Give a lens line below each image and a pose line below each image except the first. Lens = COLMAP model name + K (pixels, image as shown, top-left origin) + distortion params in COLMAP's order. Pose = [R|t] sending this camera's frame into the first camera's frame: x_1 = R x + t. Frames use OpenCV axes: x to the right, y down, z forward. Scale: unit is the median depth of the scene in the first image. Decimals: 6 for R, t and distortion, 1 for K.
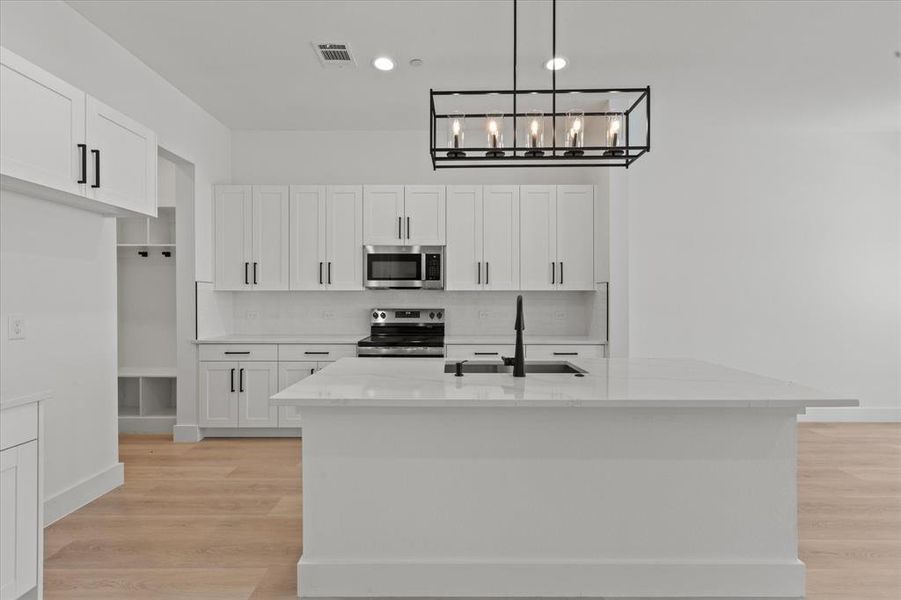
lens RADIAL K [[404.4, 0, 439.8], [0, 404.4, 297.5], [0, 0, 1]] dist [-0.002766, 0.000013]
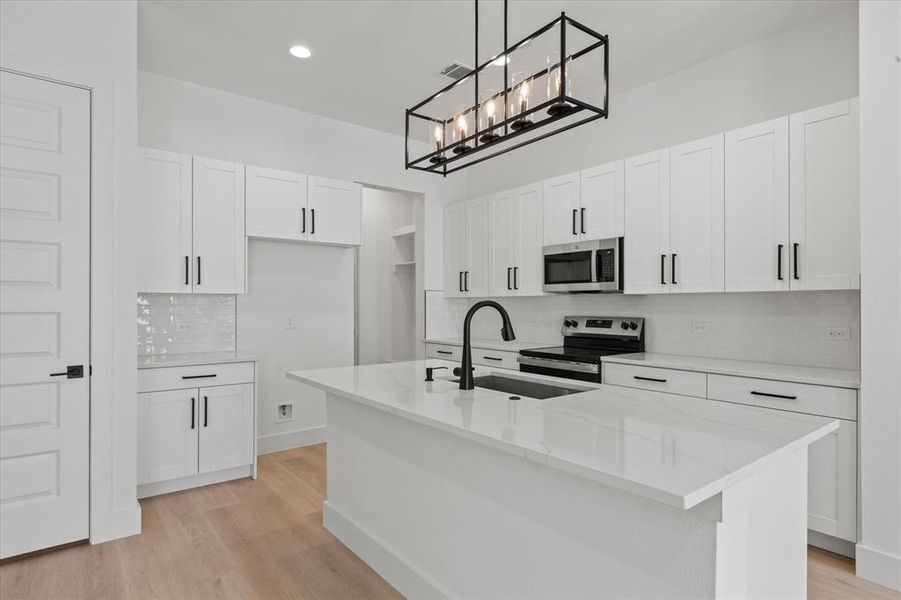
lens RADIAL K [[465.1, 0, 416.8], [0, 465.1, 301.5], [0, 0, 1]] dist [0.001702, 0.000421]
pose [[0.613768, -0.005168, -0.789469, 0.483400], [0.001209, 0.999984, -0.005605, 0.001448], [0.789485, 0.002486, 0.613765, 0.131412]]
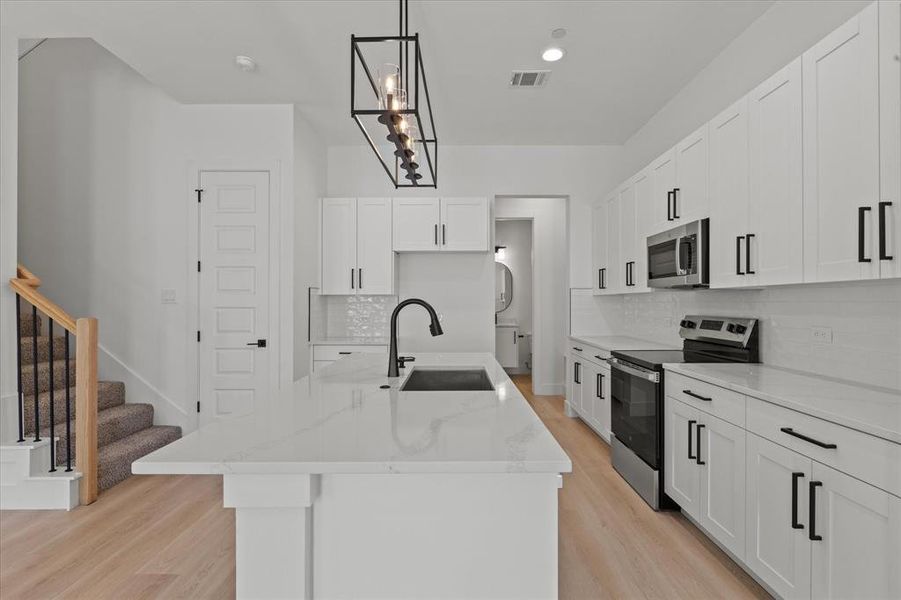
lens RADIAL K [[404.4, 0, 439.8], [0, 404.4, 297.5], [0, 0, 1]] dist [-0.002766, 0.000013]
pose [[0.039302, -0.013136, -0.999141, 0.634727], [0.003016, 0.999911, -0.013028, 0.003238], [0.999223, -0.002501, 0.039339, 0.558141]]
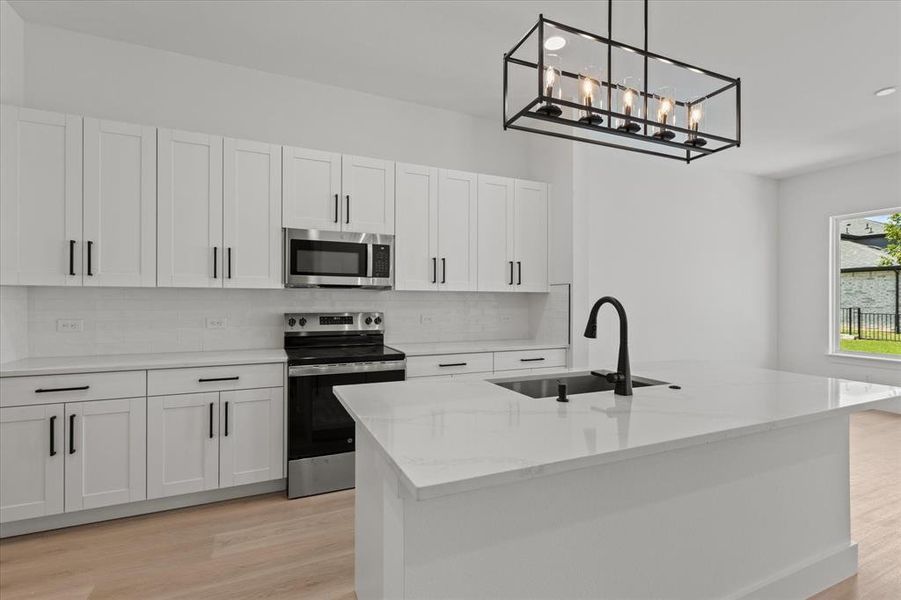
lens RADIAL K [[415.5, 0, 450.5], [0, 415.5, 300.0], [0, 0, 1]] dist [0.001834, -0.000127]
pose [[0.902709, 0.003918, 0.430235, -0.246853], [-0.004704, 0.999989, 0.000764, 0.001109], [-0.430227, -0.002713, 0.902717, 0.193638]]
